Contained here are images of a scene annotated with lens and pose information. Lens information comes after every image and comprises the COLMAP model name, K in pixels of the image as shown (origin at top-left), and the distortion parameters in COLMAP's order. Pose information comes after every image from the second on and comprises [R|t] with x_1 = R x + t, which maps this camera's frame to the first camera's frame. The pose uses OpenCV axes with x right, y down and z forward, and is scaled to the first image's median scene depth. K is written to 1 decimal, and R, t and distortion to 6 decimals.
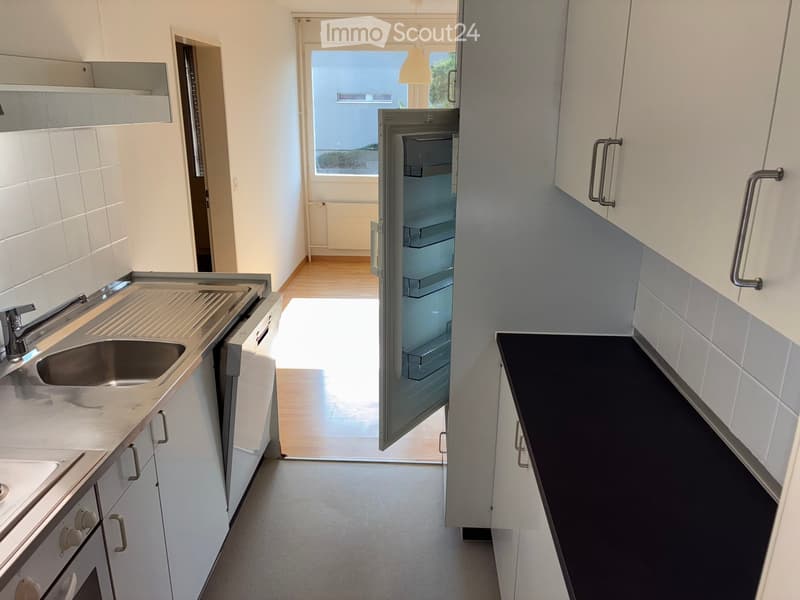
lens RADIAL K [[604.9, 0, 399.9], [0, 604.9, 298.1], [0, 0, 1]] dist [-0.002549, -0.004973]
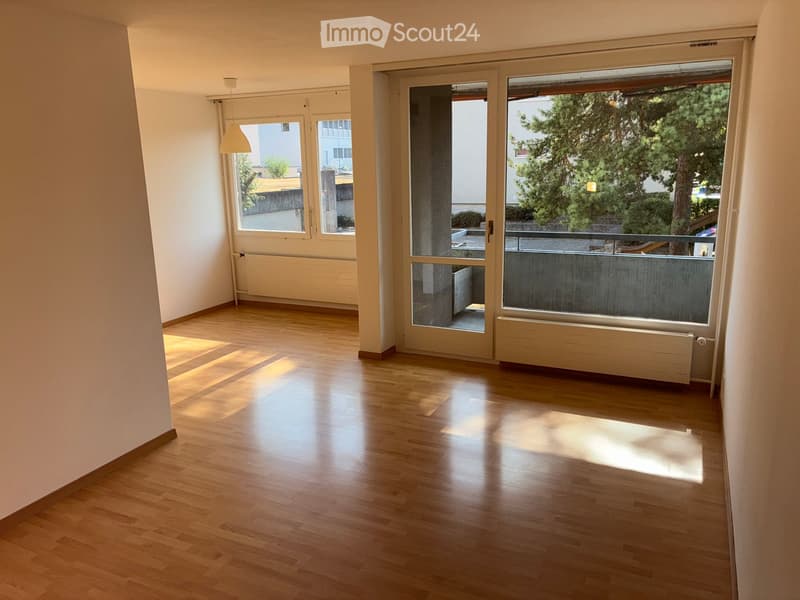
lens RADIAL K [[604.9, 0, 400.0], [0, 604.9, 302.0], [0, 0, 1]] dist [-0.002549, -0.004973]
pose [[0.915454, 0.075451, -0.395286, 0.597482], [-0.106615, 0.992640, -0.057440, -0.034175], [0.388043, 0.094727, 0.916760, 0.076826]]
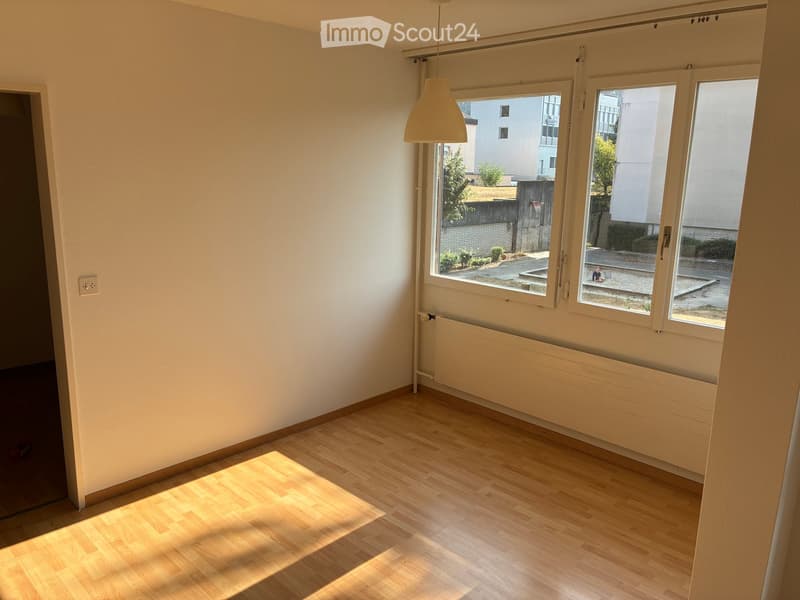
lens RADIAL K [[604.9, 0, 396.5], [0, 604.9, 302.2], [0, 0, 1]] dist [-0.002549, -0.004973]
pose [[0.725424, 0.164122, -0.668449, 0.299056], [-0.232674, 0.972458, -0.013742, -0.152358], [0.647783, 0.165499, 0.743631, 0.453338]]
